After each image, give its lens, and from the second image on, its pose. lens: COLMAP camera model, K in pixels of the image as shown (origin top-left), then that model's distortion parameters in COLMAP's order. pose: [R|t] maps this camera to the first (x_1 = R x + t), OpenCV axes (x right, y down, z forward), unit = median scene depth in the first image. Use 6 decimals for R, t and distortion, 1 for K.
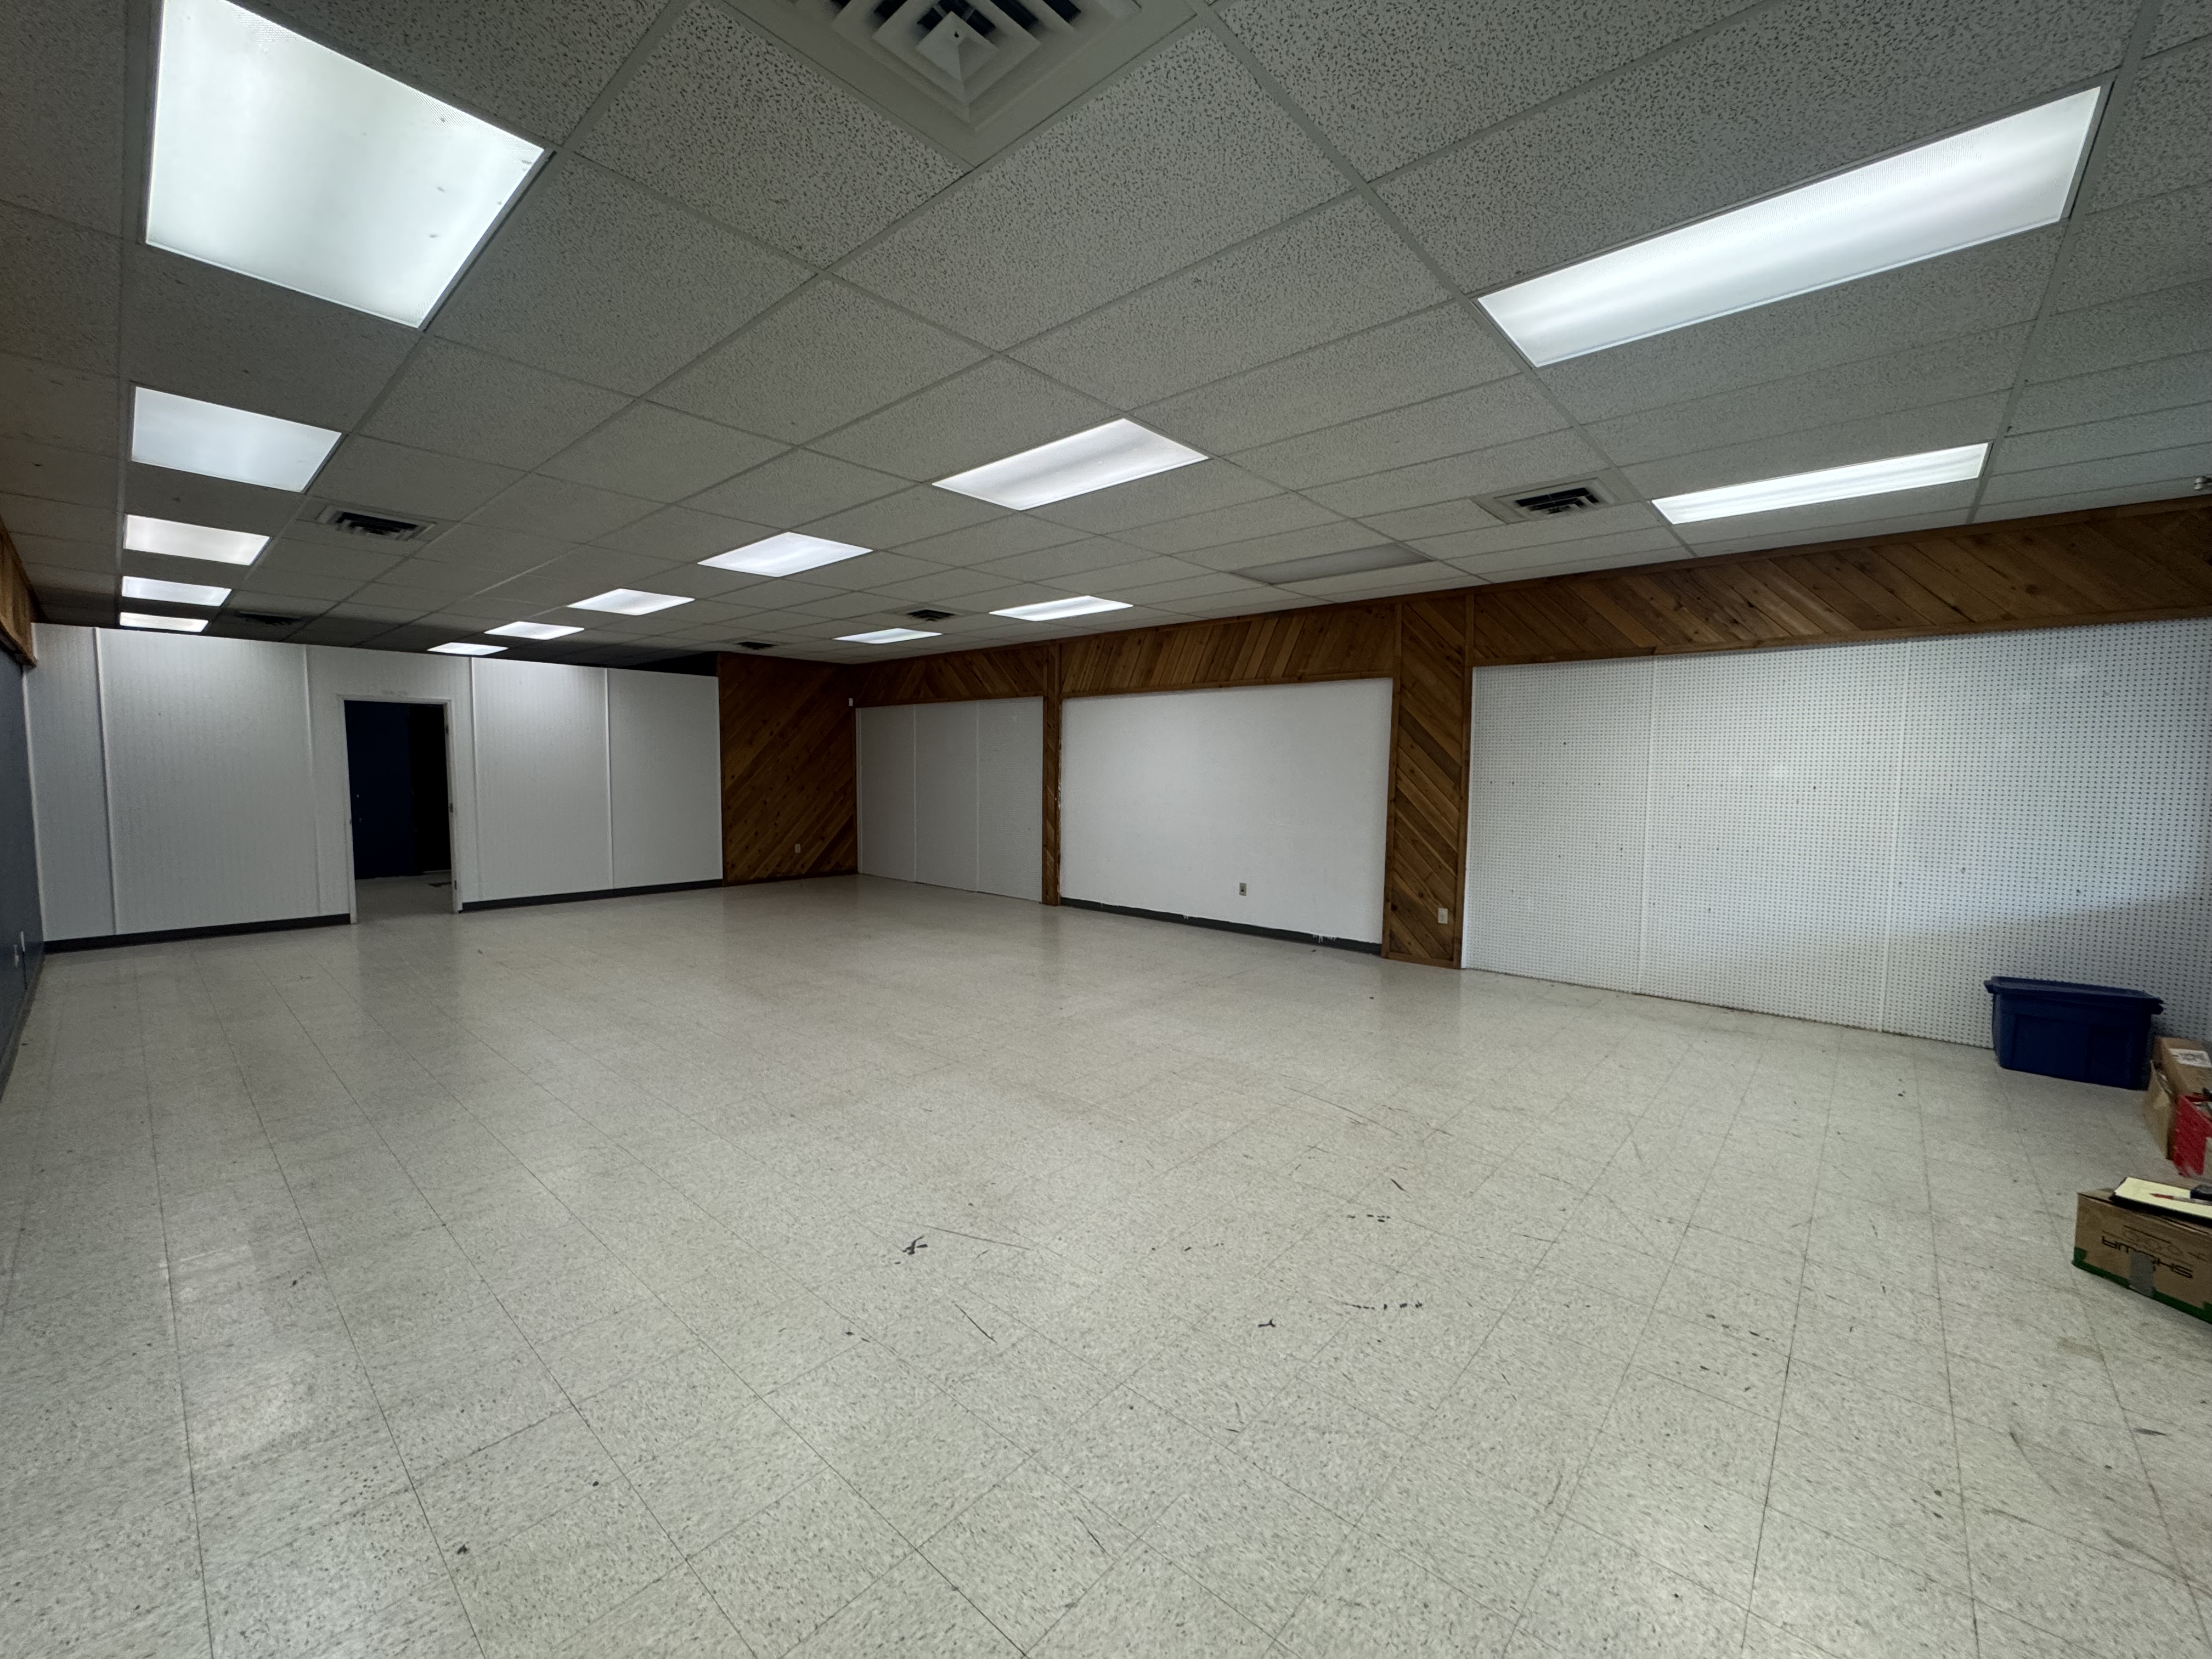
lens RADIAL K [[883.7, 0, 1107.8], [0, 883.7, 827.4], [0, 0, 1]] dist [-0.002016, 0.000458]
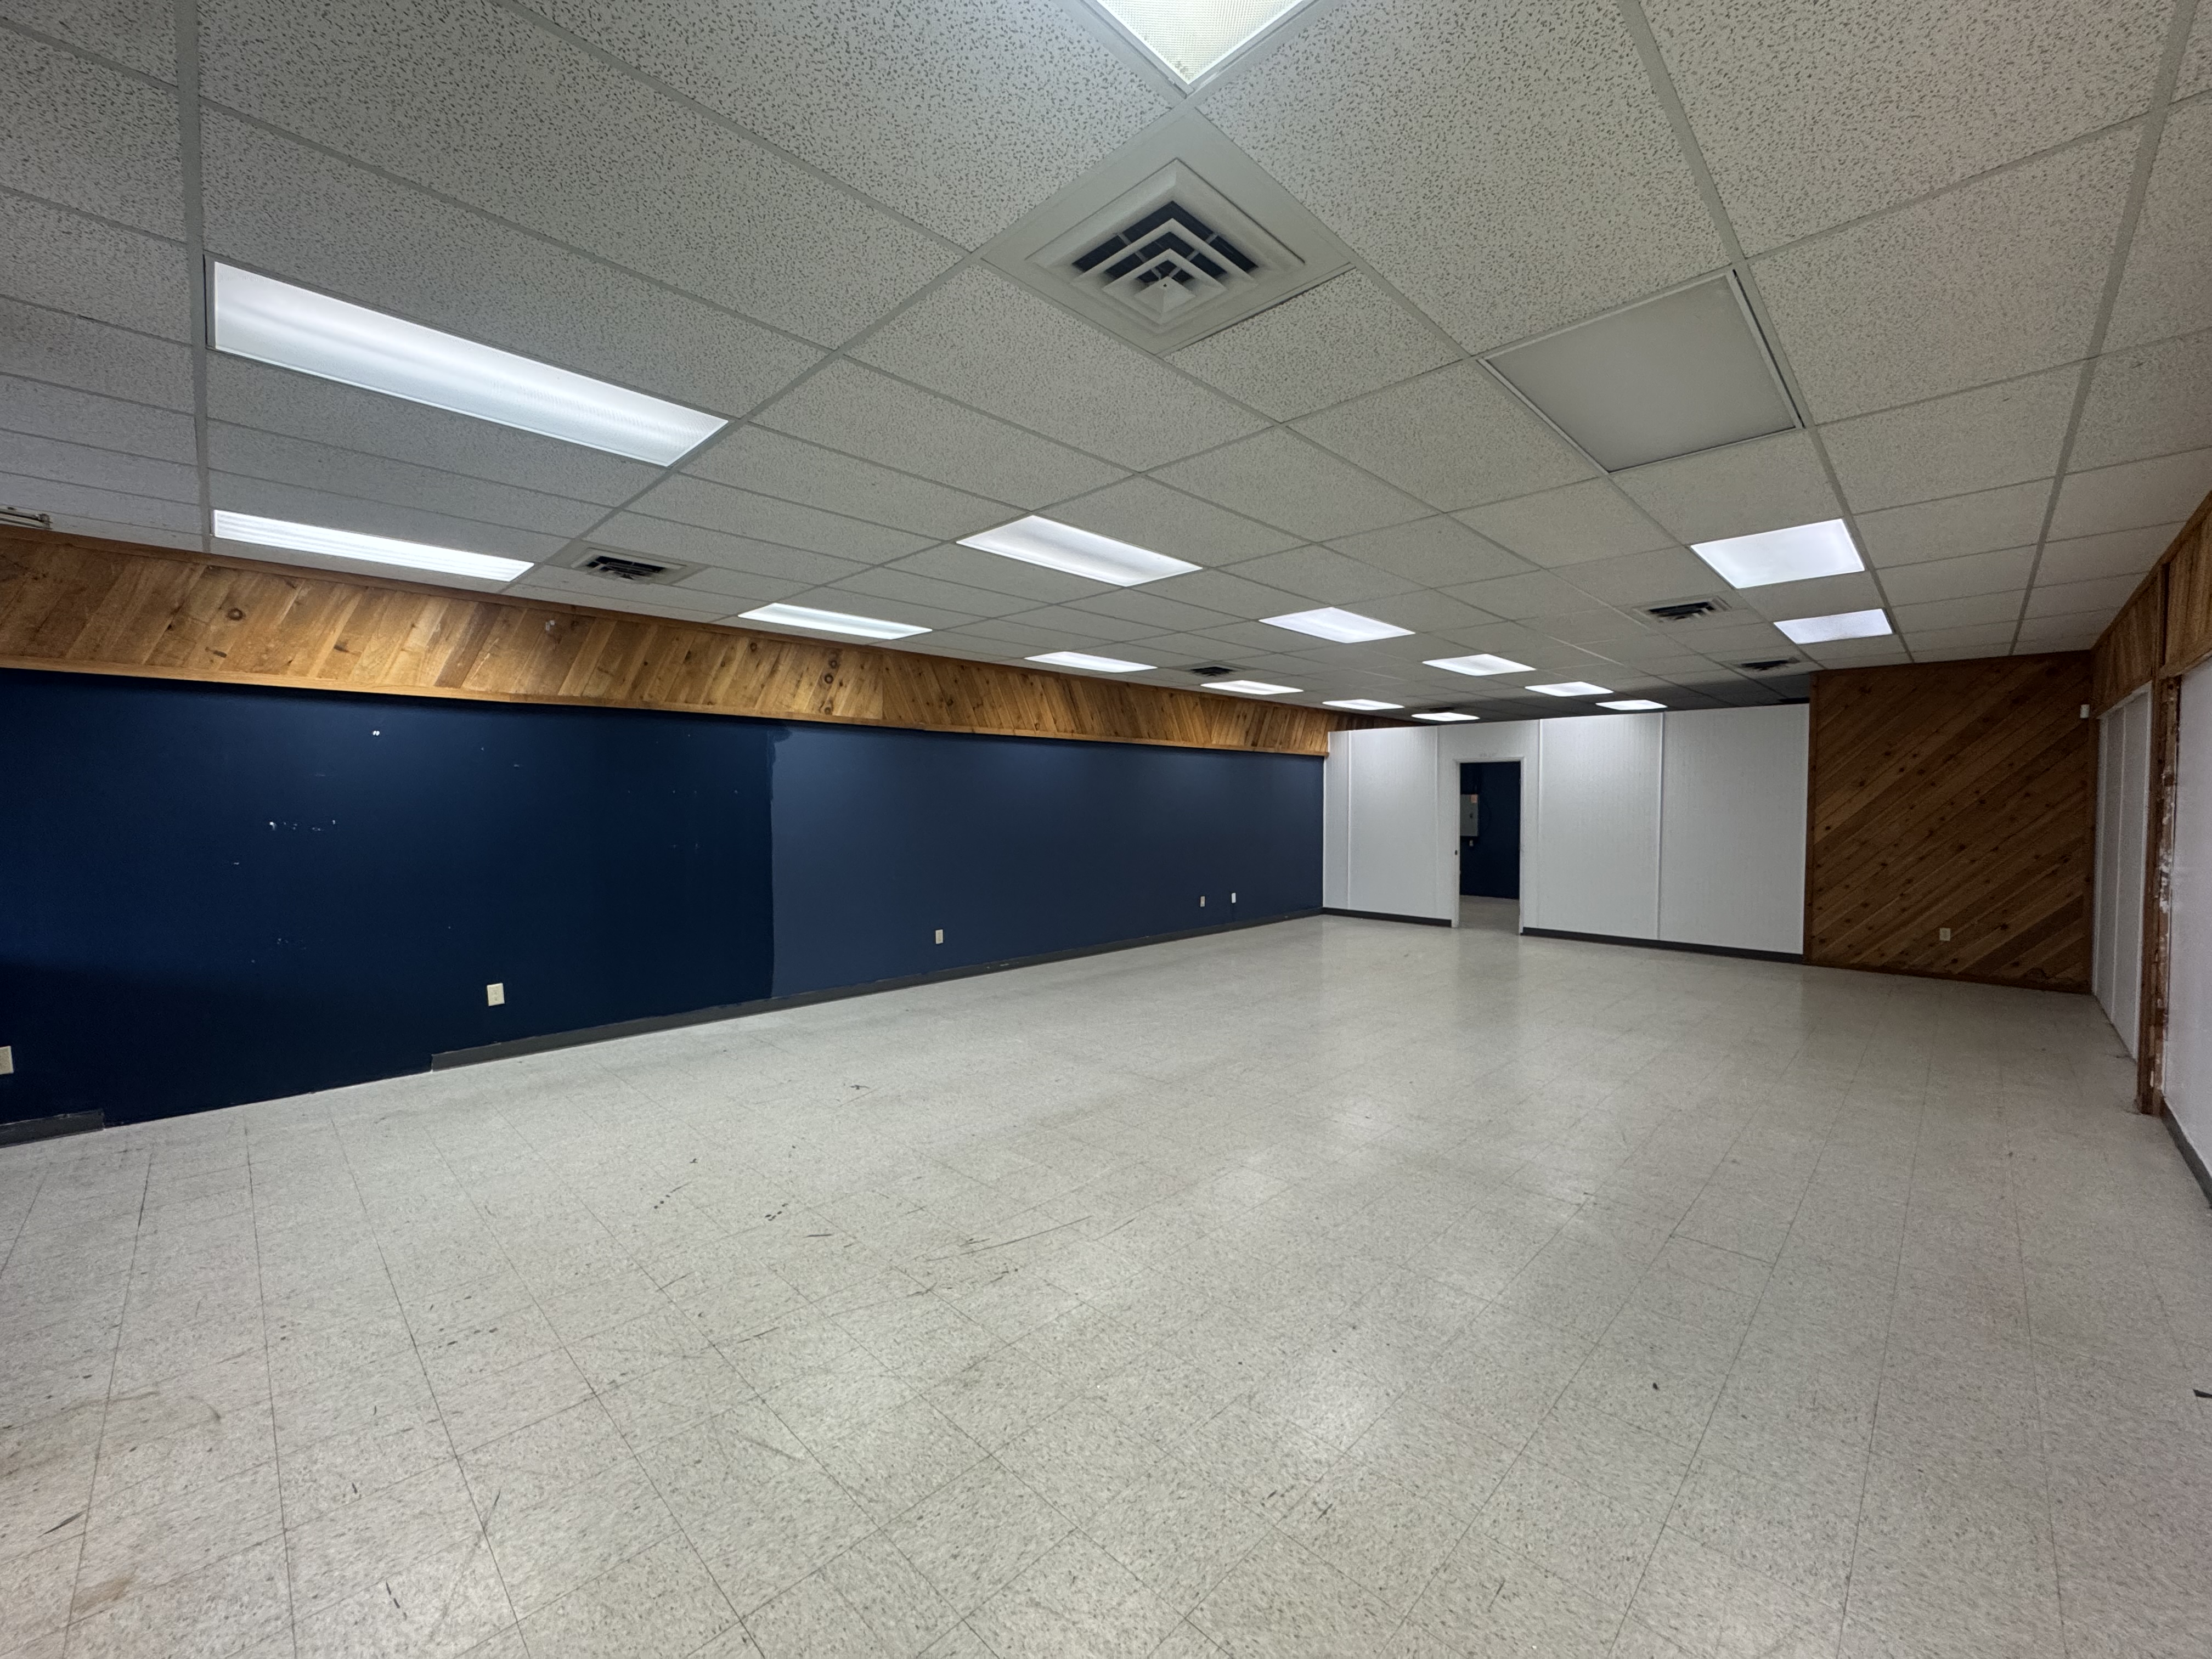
lens RADIAL K [[883.7, 0, 1107.8], [0, 883.7, 827.4], [0, 0, 1]] dist [-0.002016, 0.000458]
pose [[-0.058394, 0.024873, -0.997984, 0.528644], [-0.072347, 0.996955, 0.029081, -0.045845], [0.995669, 0.073900, -0.056417, 0.547590]]
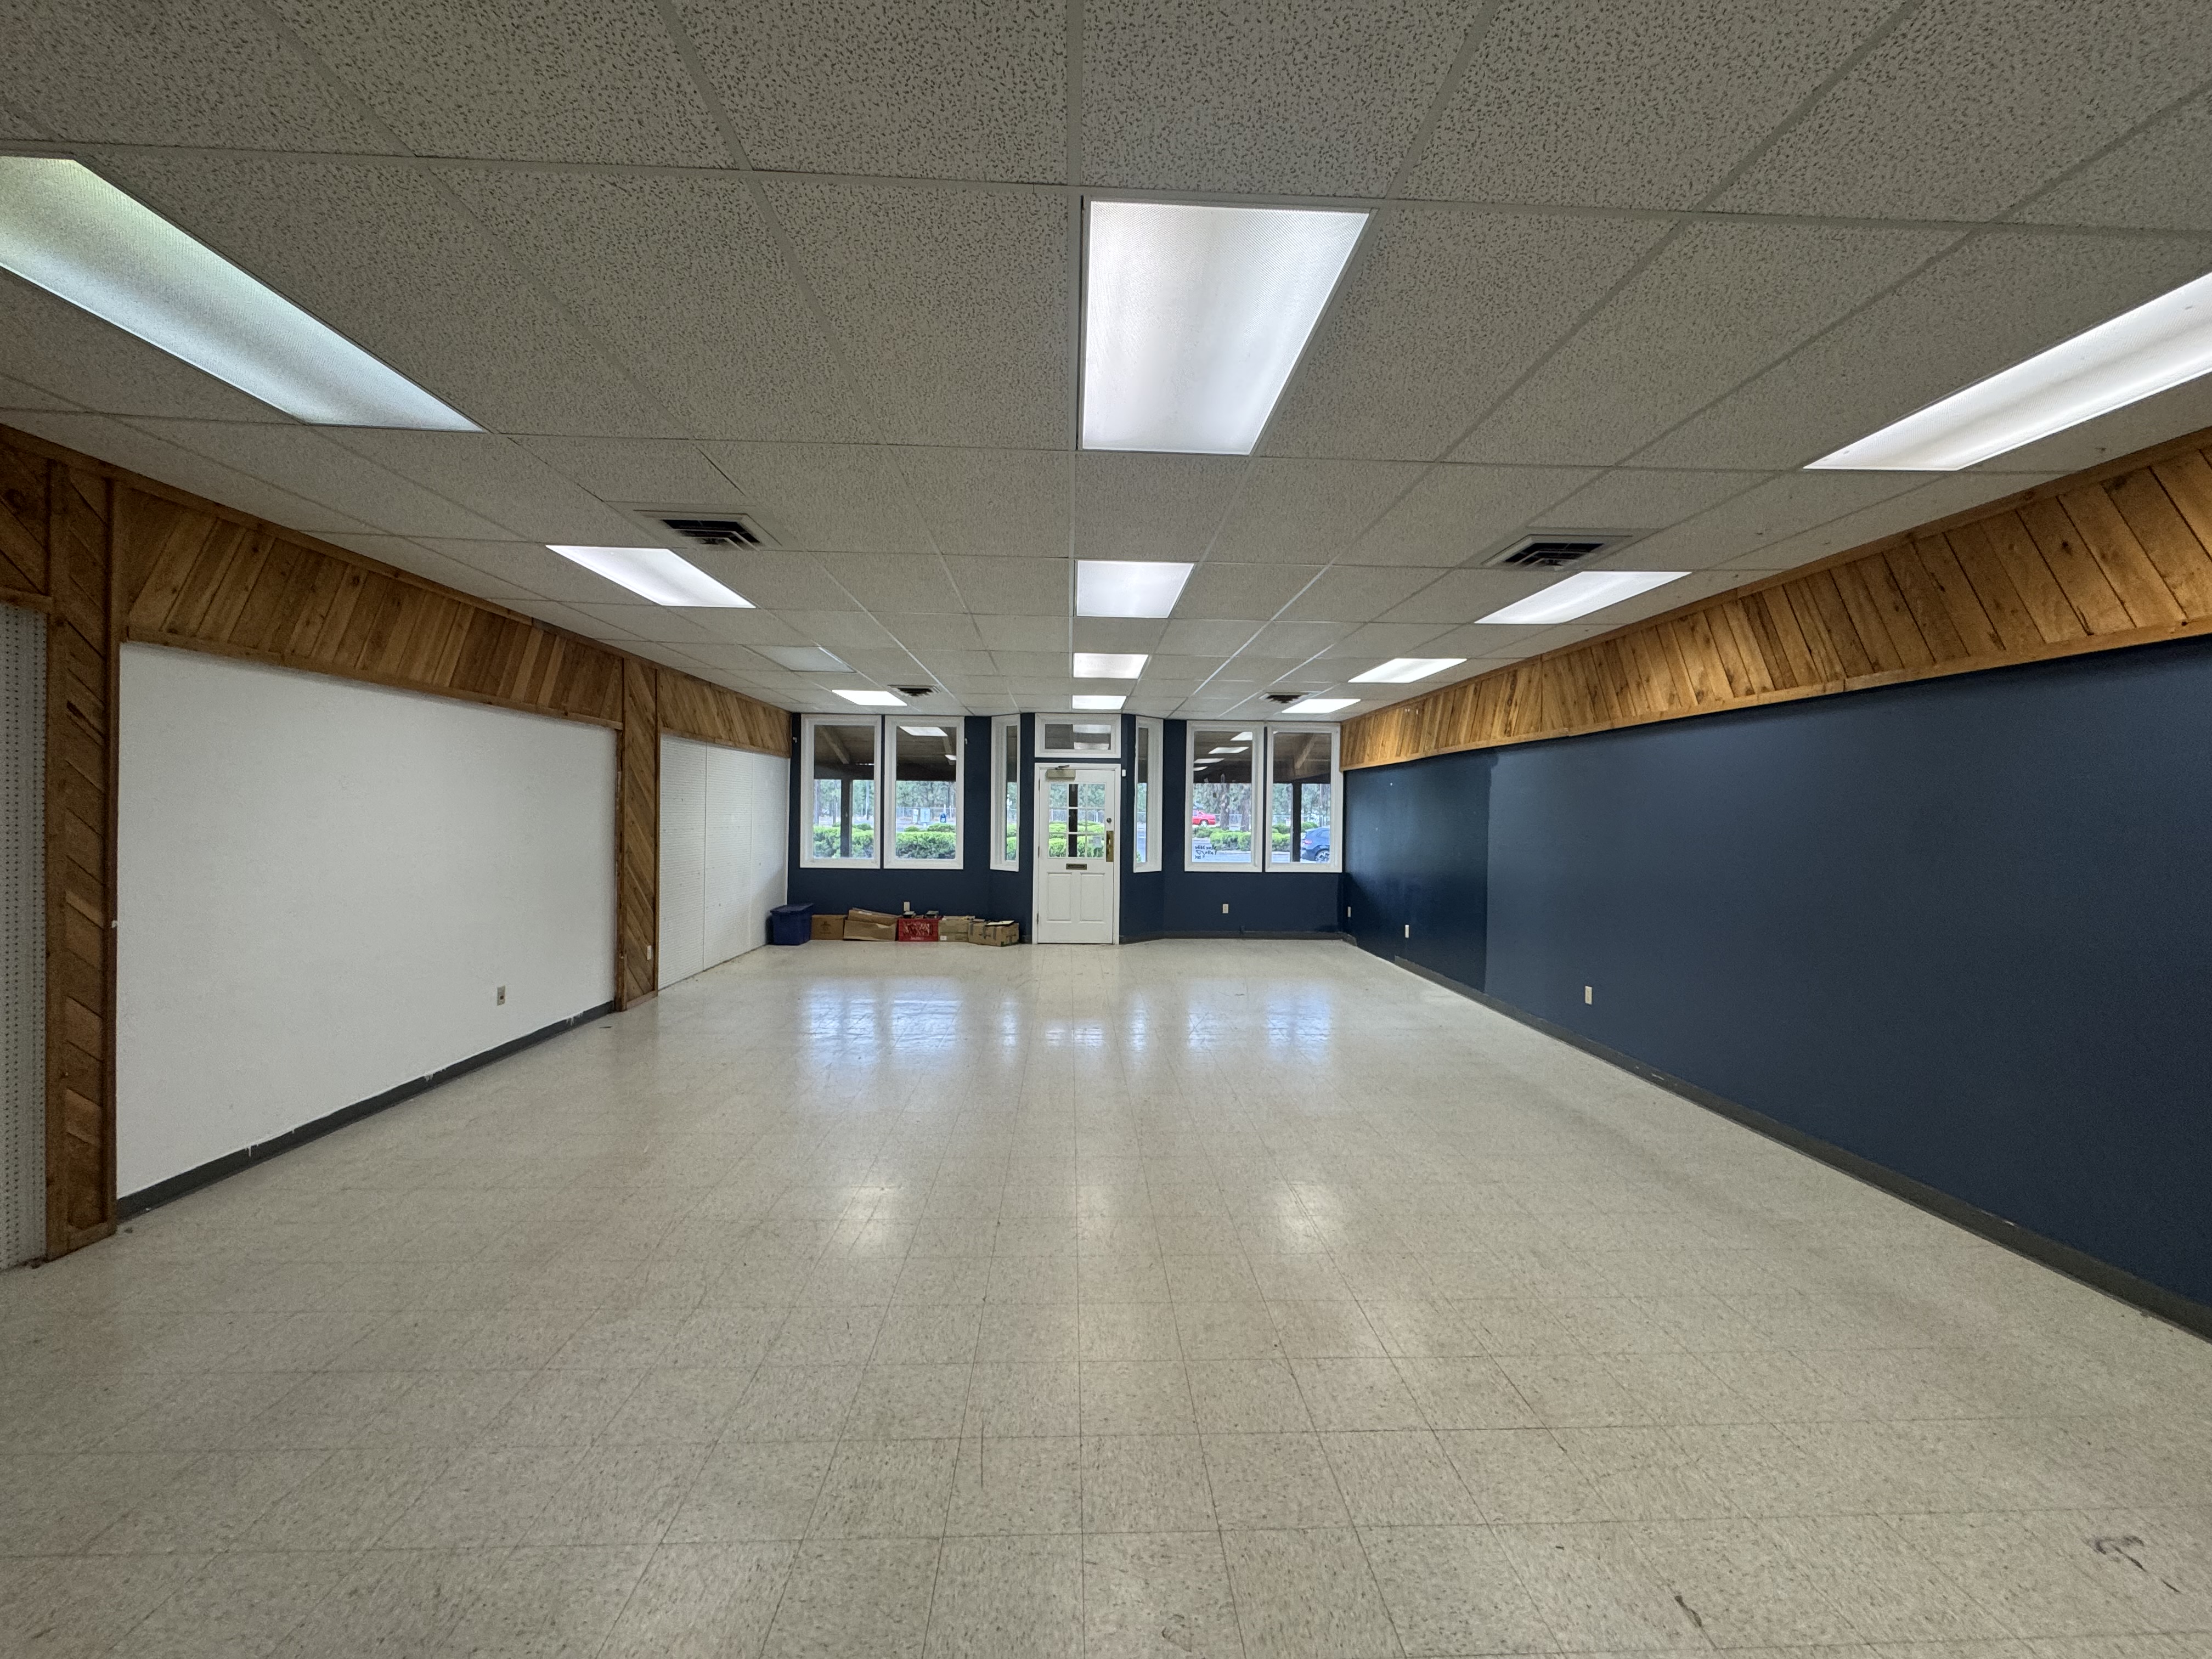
lens RADIAL K [[883.7, 0, 1107.8], [0, 883.7, 827.4], [0, 0, 1]] dist [-0.002016, 0.000458]
pose [[-0.692247, -0.024857, 0.721232, -0.684108], [0.034541, 0.997120, 0.067518, -0.094201], [-0.720833, 0.071652, -0.689395, 1.129356]]
